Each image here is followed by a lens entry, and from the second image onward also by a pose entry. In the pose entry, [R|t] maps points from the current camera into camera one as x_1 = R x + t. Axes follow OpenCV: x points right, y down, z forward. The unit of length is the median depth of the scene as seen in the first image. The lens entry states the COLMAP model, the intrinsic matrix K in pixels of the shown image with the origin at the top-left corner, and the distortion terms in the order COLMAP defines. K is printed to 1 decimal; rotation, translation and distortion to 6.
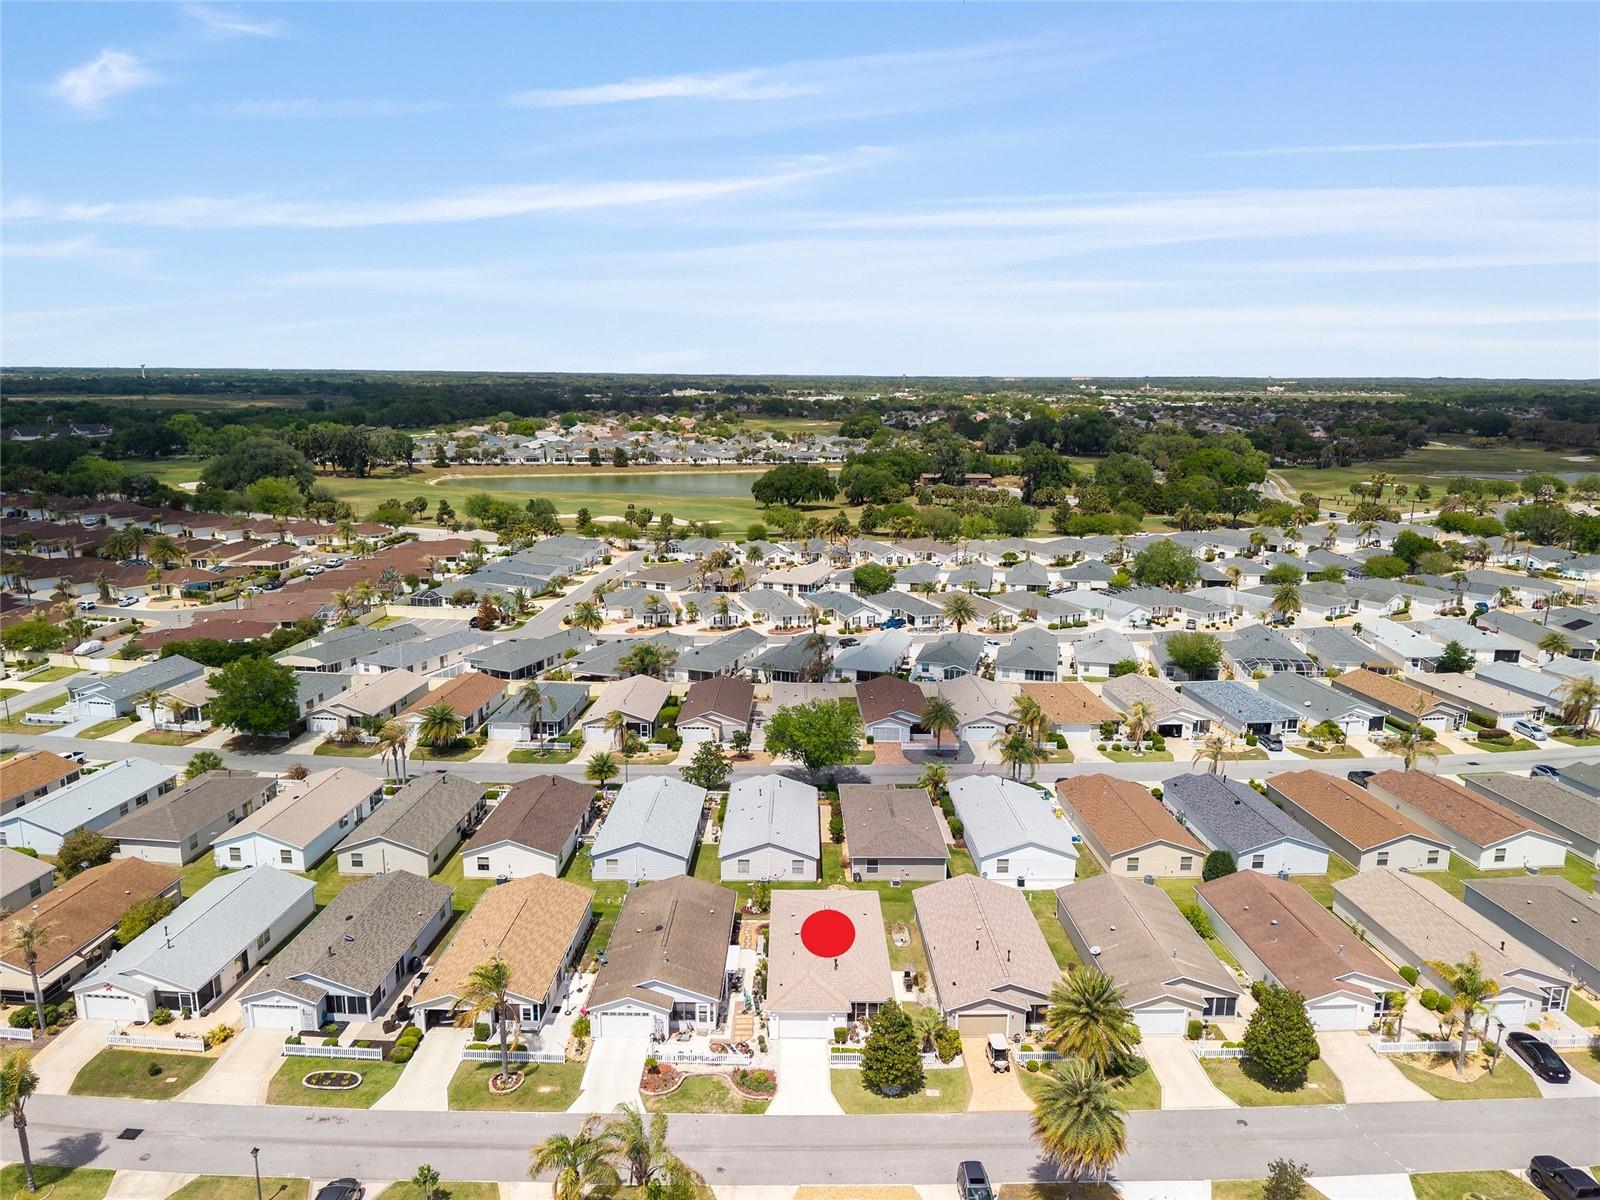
lens RADIAL K [[1091.6, 0, 797.8], [0, 1091.6, 602.8], [0, 0, 1]] dist [0.013294, -0.002160]
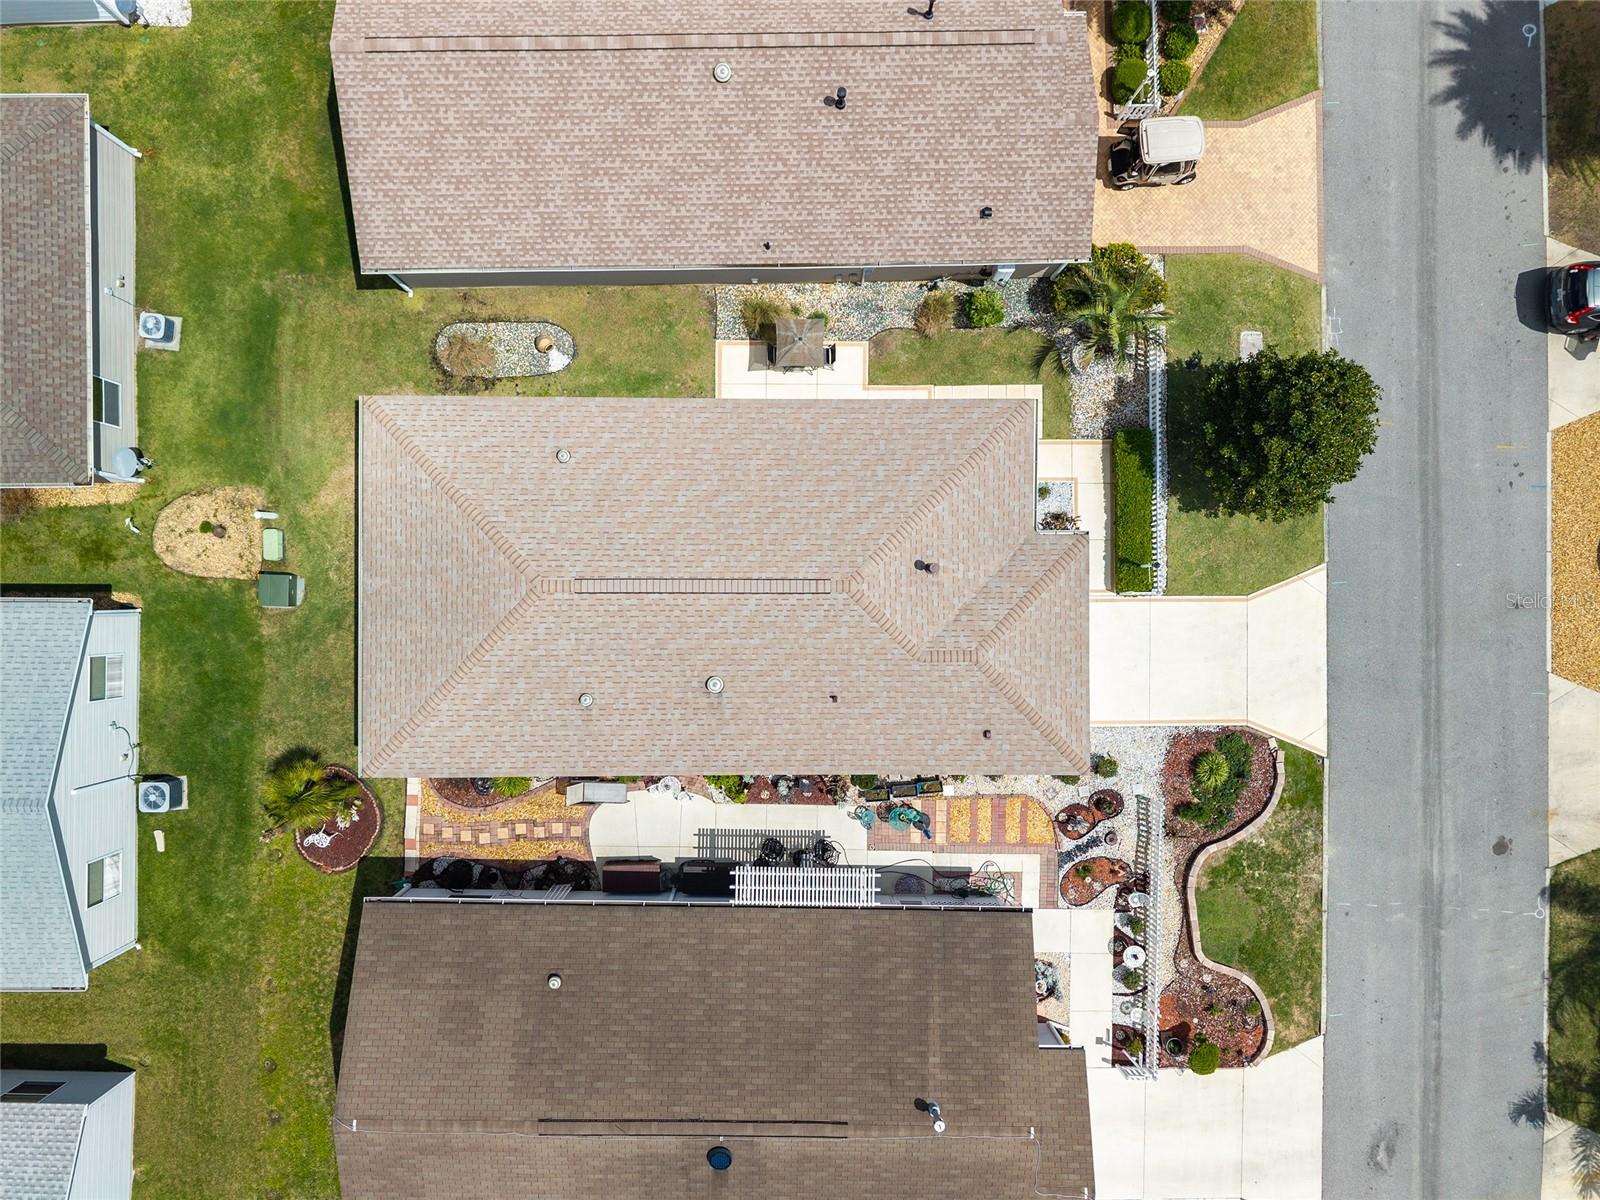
lens RADIAL K [[1091.6, 0, 797.0], [0, 1091.6, 603.7], [0, 0, 1]] dist [0.013294, -0.002160]
pose [[0.007761, -0.999915, -0.010489, 0.029737], [0.178839, -0.008932, 0.983838, 0.013935], [-0.983848, -0.009512, 0.178755, 1.079185]]
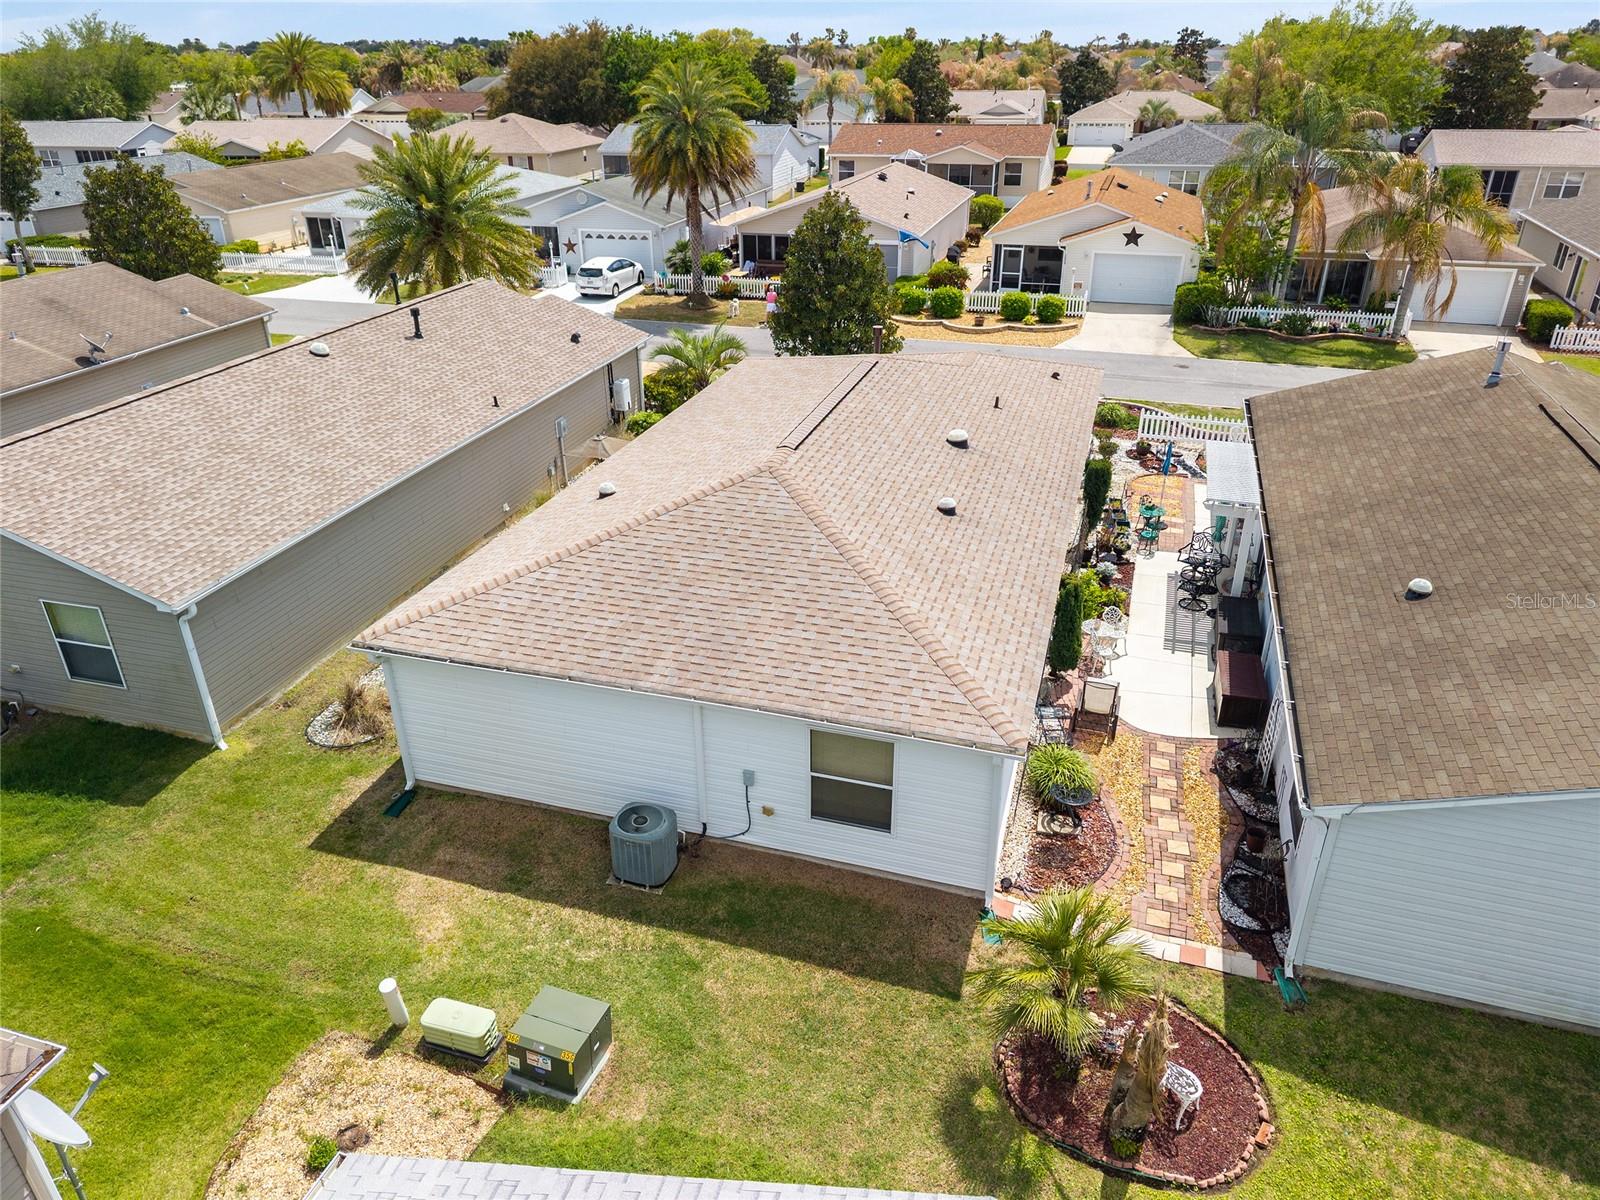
lens RADIAL K [[1091.6, 0, 798.9], [0, 1091.6, 604.2], [0, 0, 1]] dist [0.013294, -0.002160]
pose [[-0.954100, -0.132447, 0.268610, -0.043182], [0.058142, 0.797915, 0.599959, 0.223858], [-0.293791, 0.588038, -0.753590, 1.418434]]
